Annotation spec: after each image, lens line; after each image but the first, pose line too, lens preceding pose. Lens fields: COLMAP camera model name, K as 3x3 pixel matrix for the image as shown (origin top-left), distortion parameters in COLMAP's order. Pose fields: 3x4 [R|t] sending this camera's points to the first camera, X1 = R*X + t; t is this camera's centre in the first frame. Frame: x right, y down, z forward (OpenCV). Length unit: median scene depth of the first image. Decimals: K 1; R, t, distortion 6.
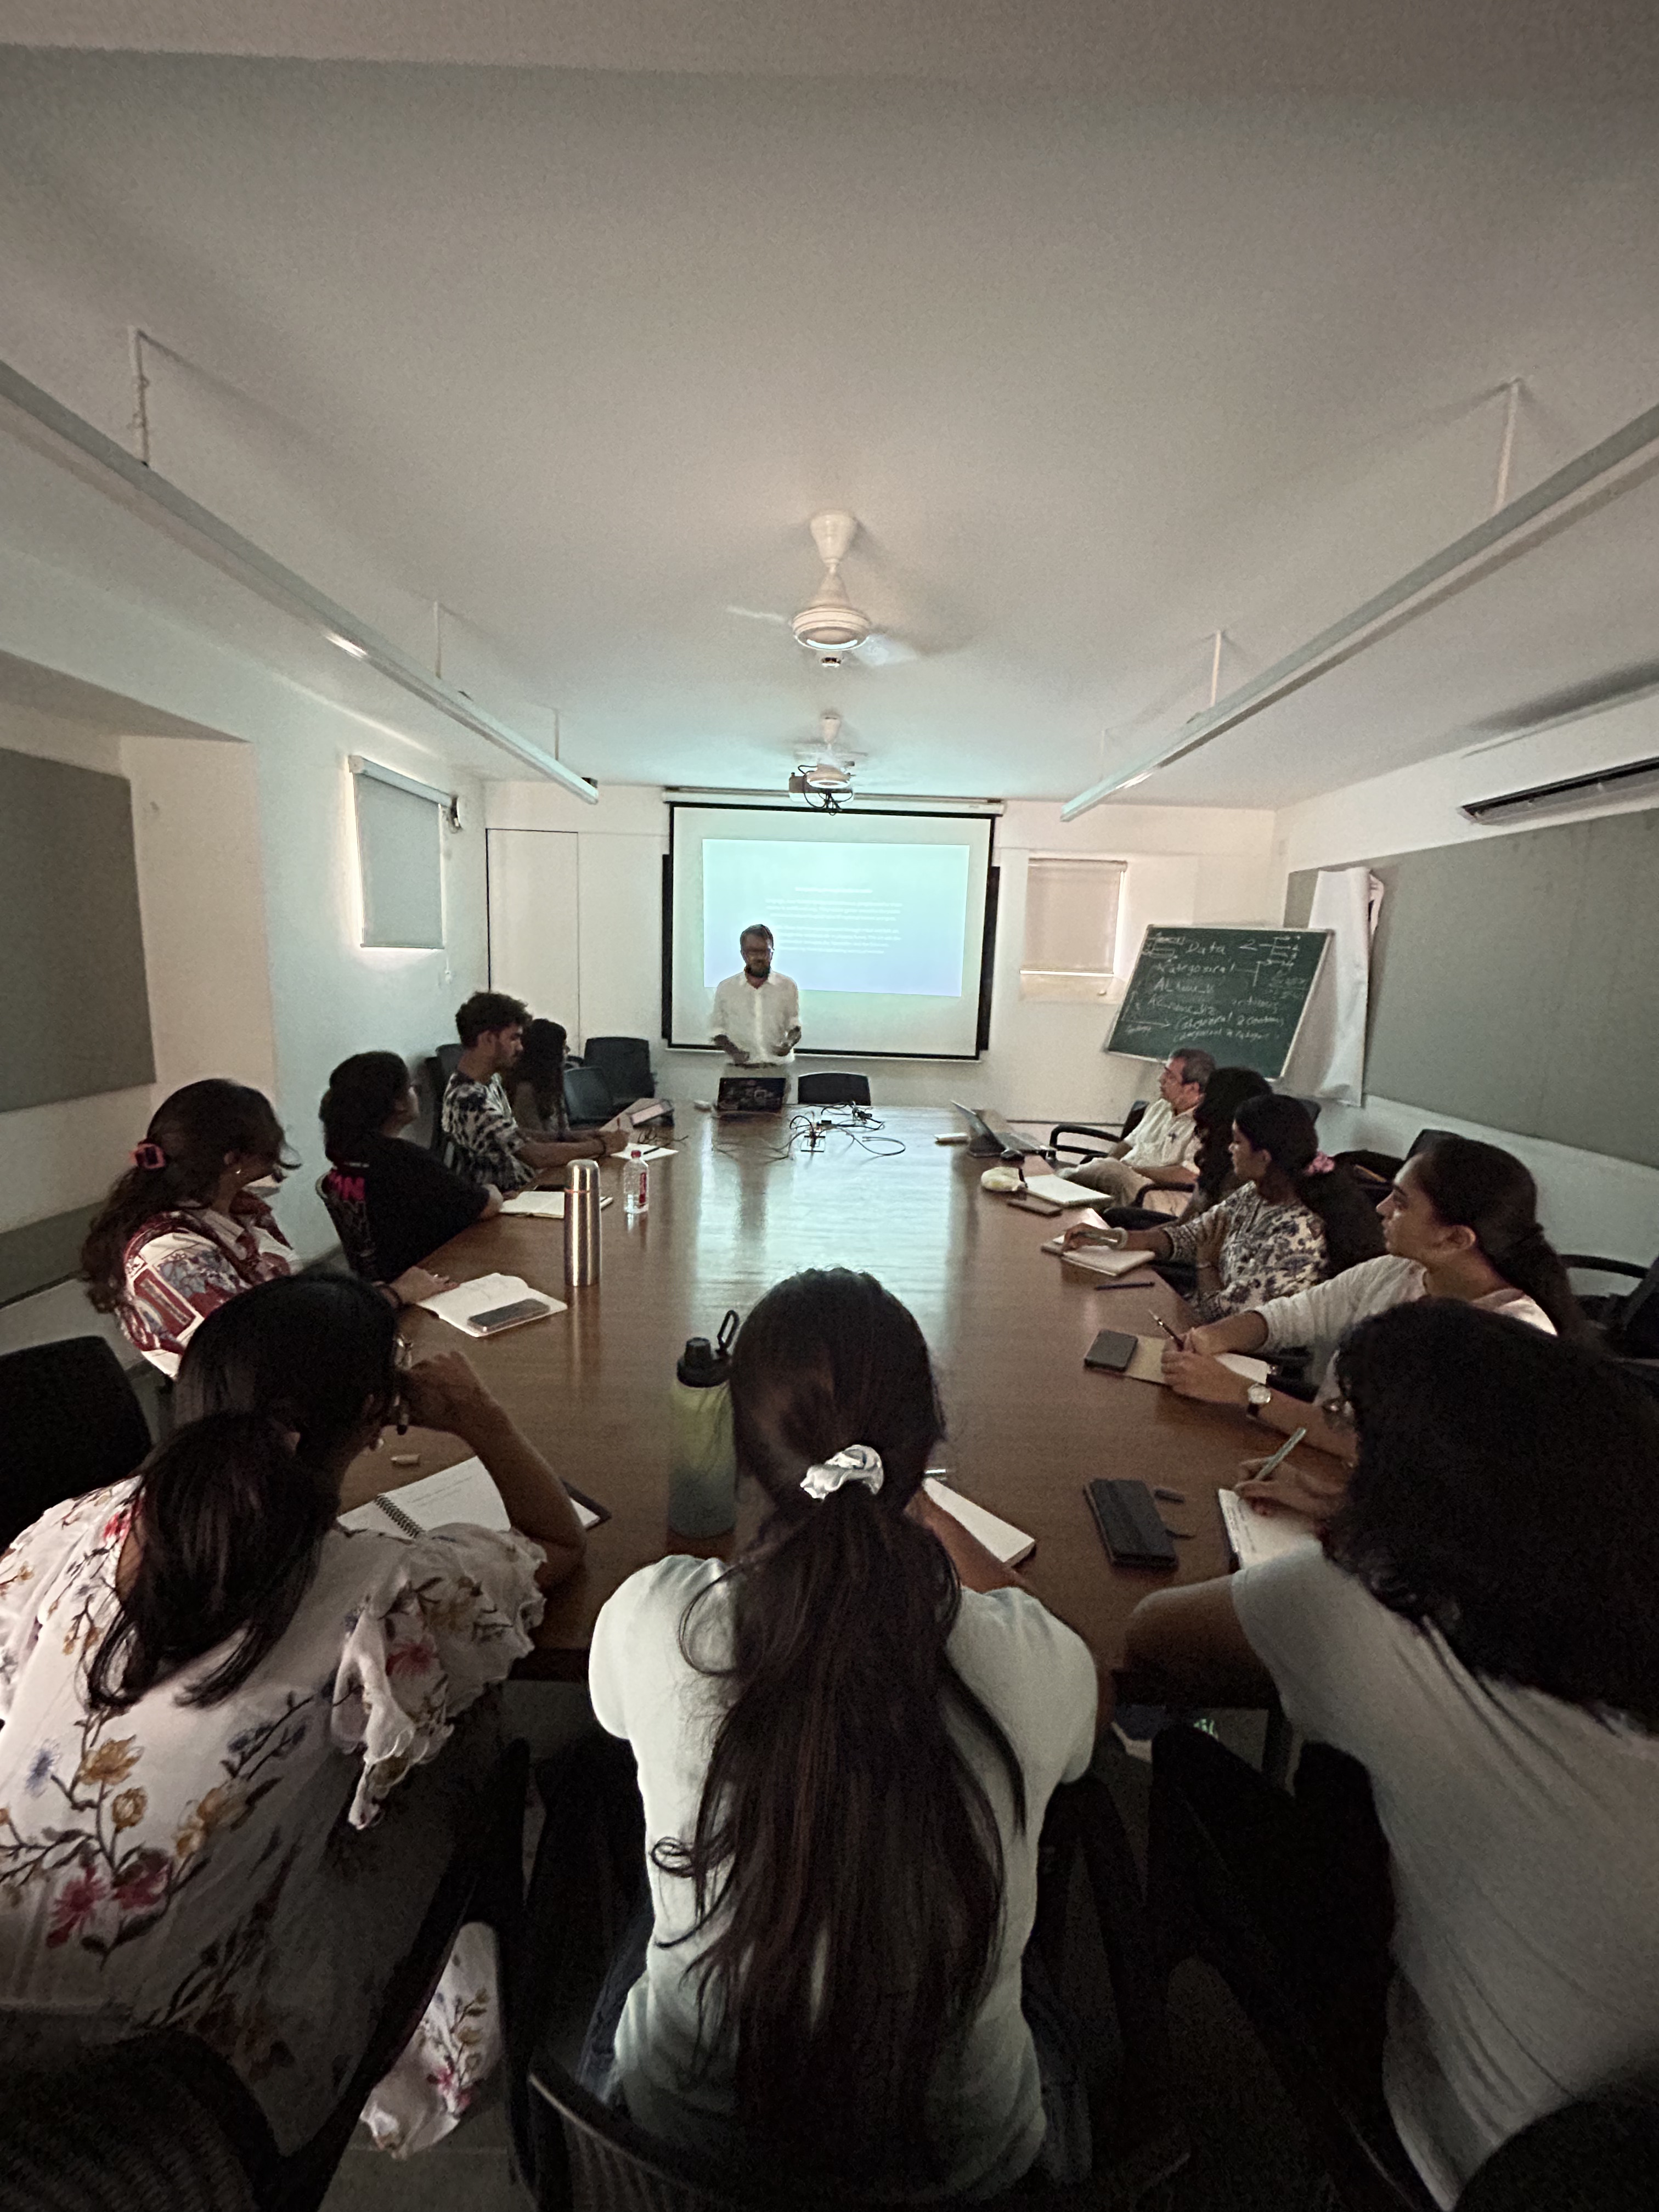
lens RADIAL K [[881.8, 0, 830.2], [0, 881.8, 1101.4], [0, 0, 1]] dist [-0.010176, 0.000124]
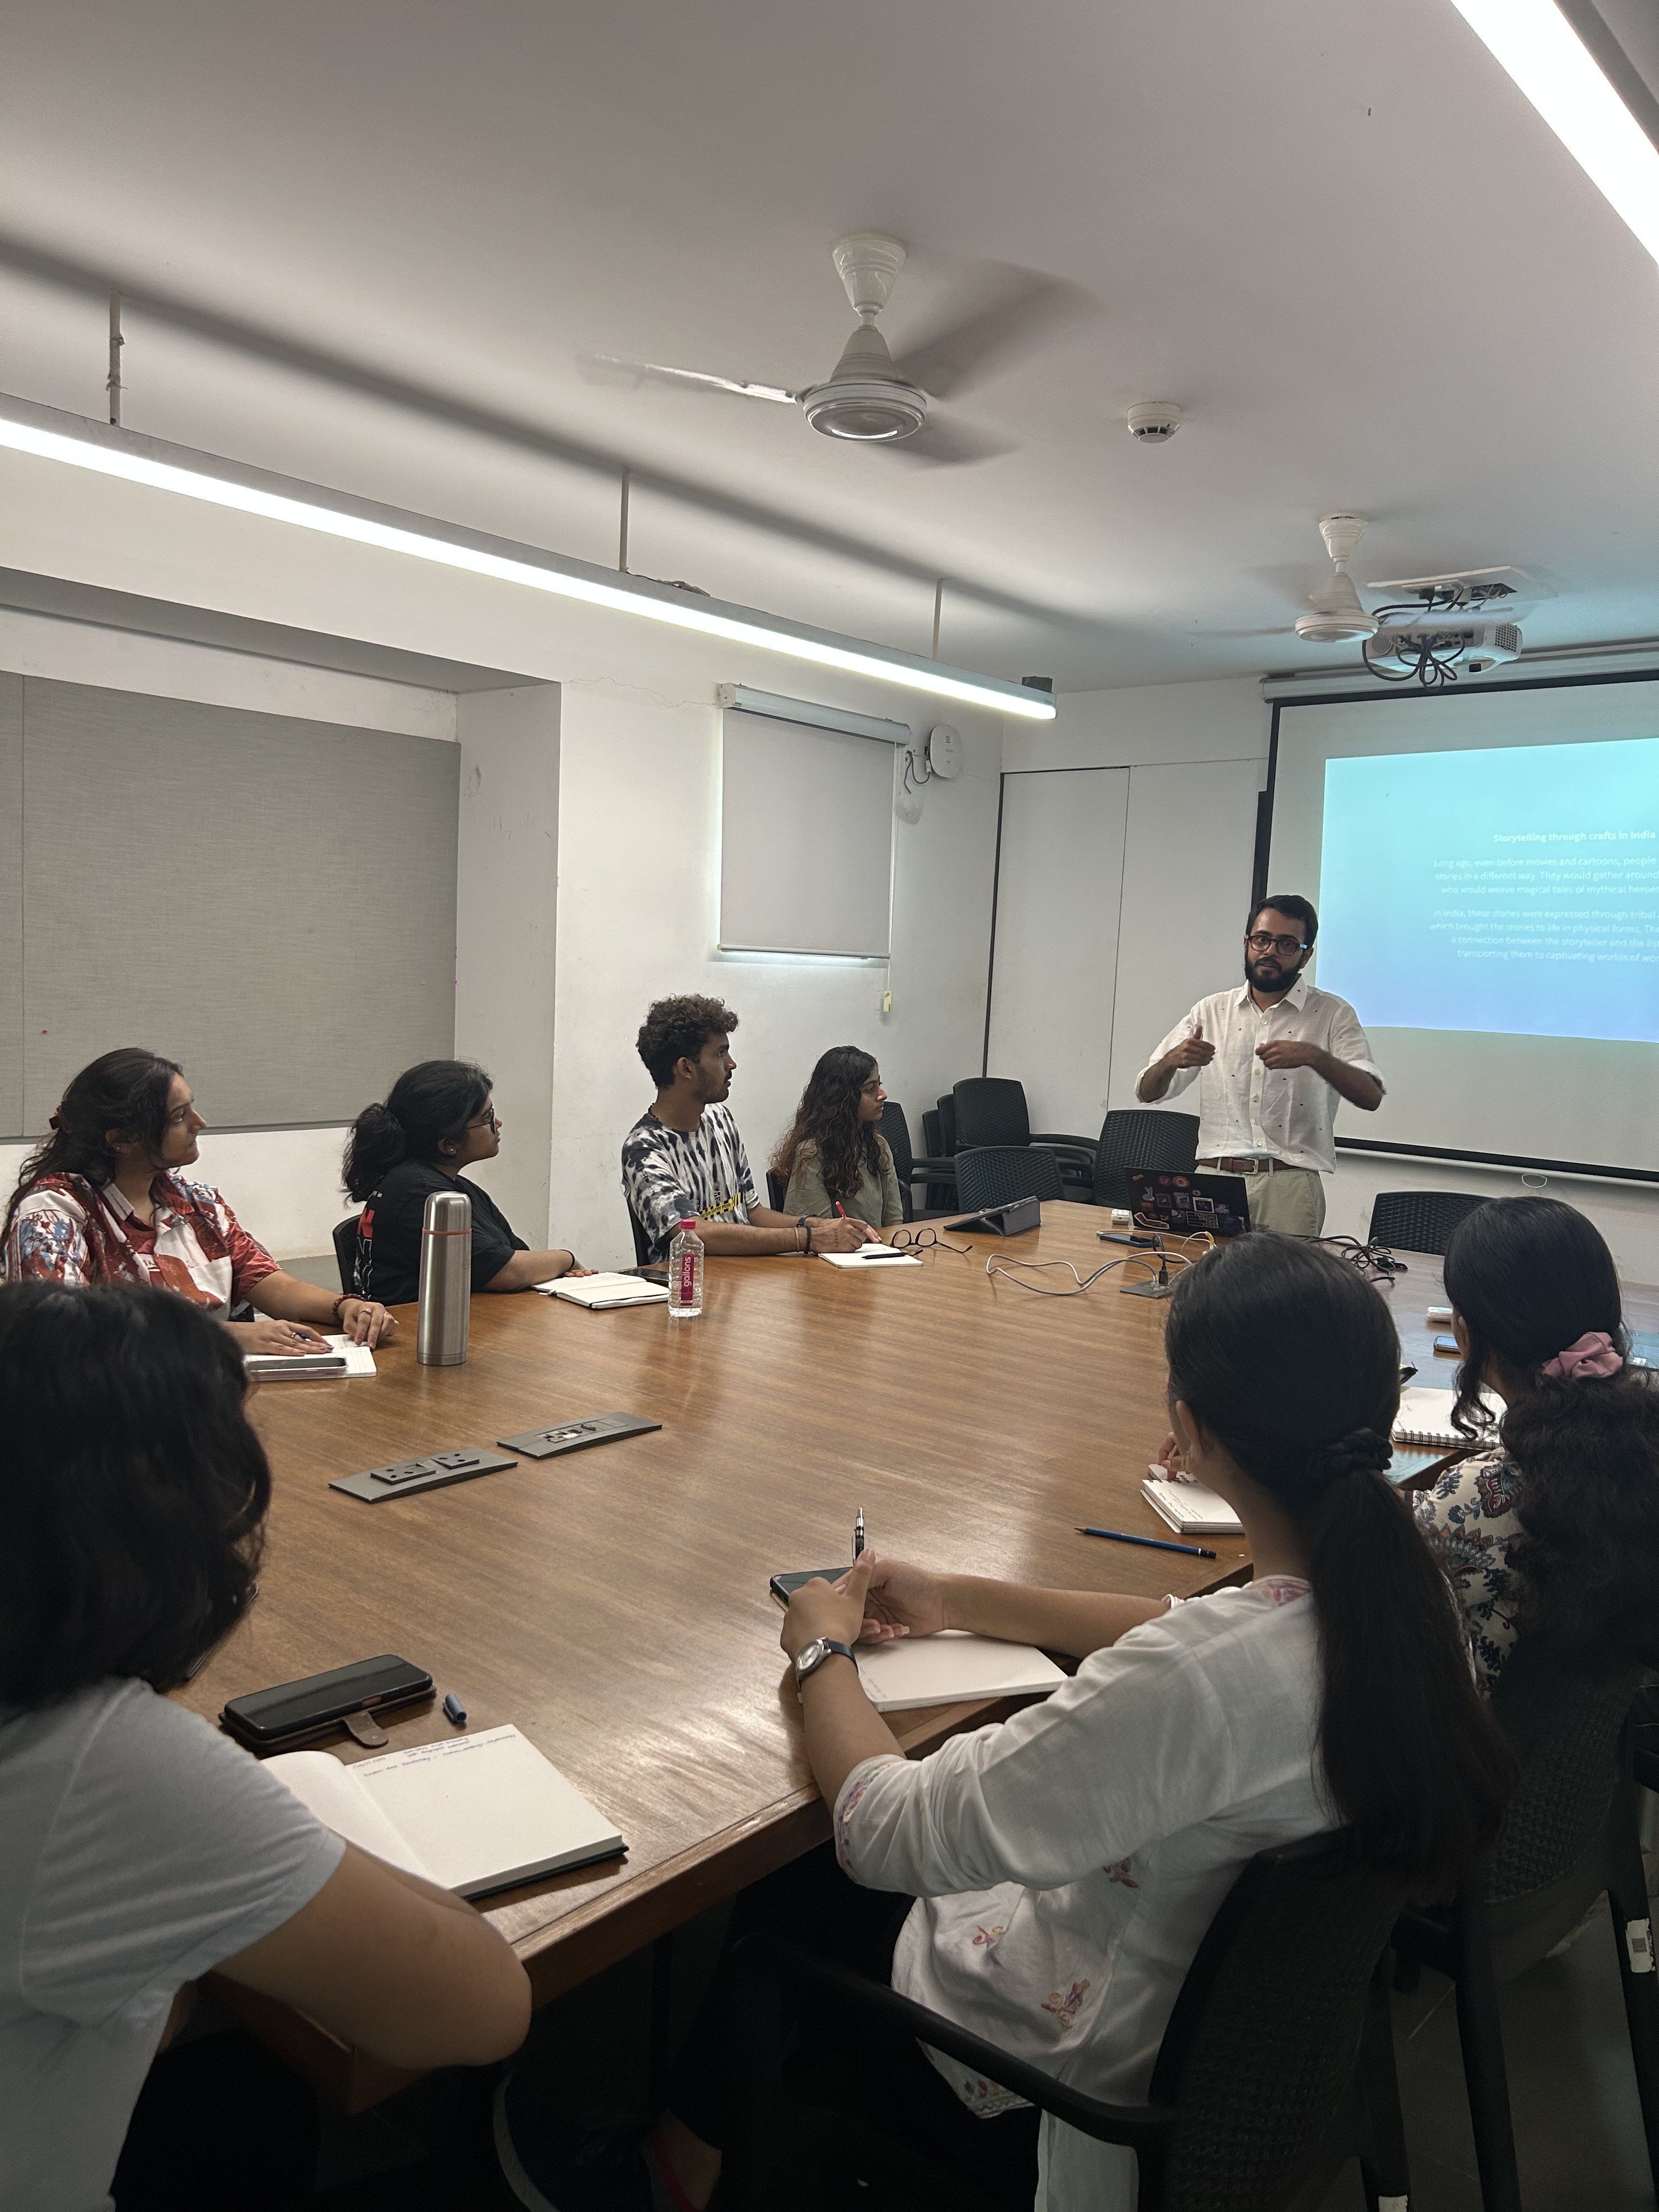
lens RADIAL K [[1650.2, 0, 837.4], [0, 1650.2, 1112.8], [0, 0, 1]] dist [0.049133, -0.065988]
pose [[0.765865, 0.051231, -0.640957, 0.317302], [-0.115854, 0.991502, -0.059182, 0.017053], [0.632478, 0.119583, 0.765291, 0.050646]]
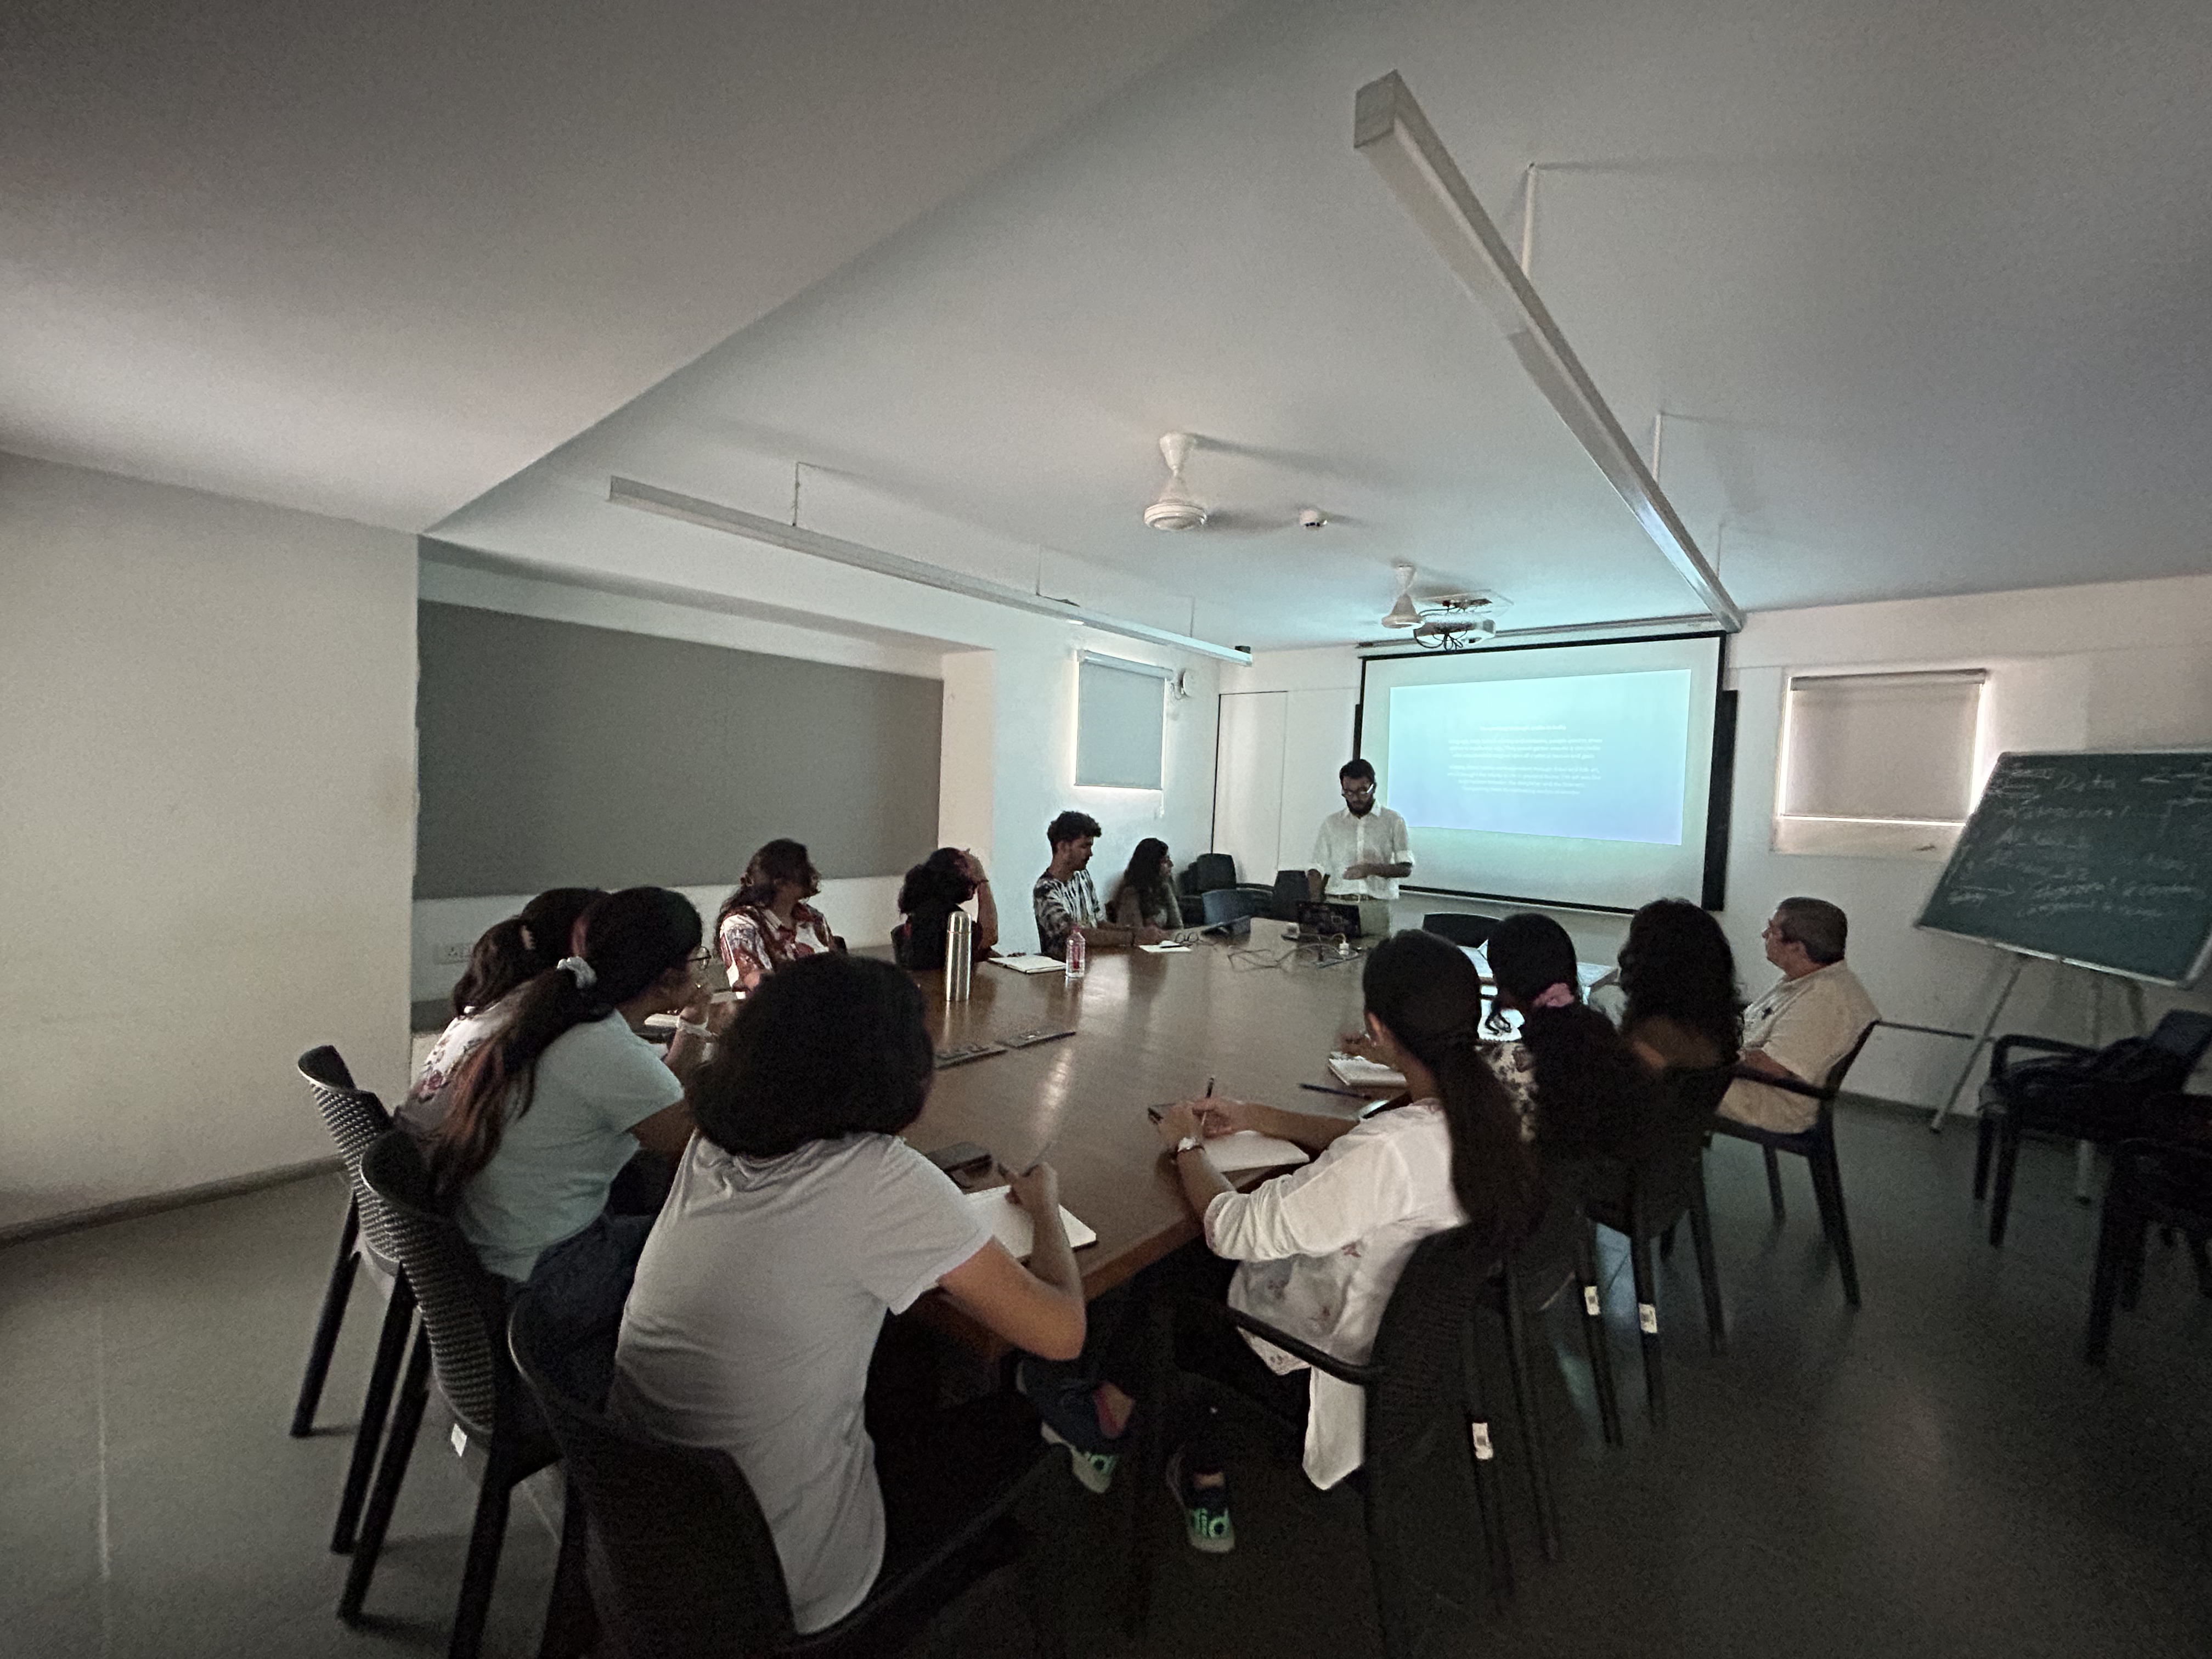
lens RADIAL K [[881.9, 0, 1101.8], [0, 881.9, 838.8], [0, 0, 1]] dist [-0.009513, -0.000189]
pose [[0.756357, 0.027465, -0.653582, 0.308438], [-0.117861, 0.988489, -0.094856, 0.022147], [0.643454, 0.148777, 0.750888, 0.017865]]
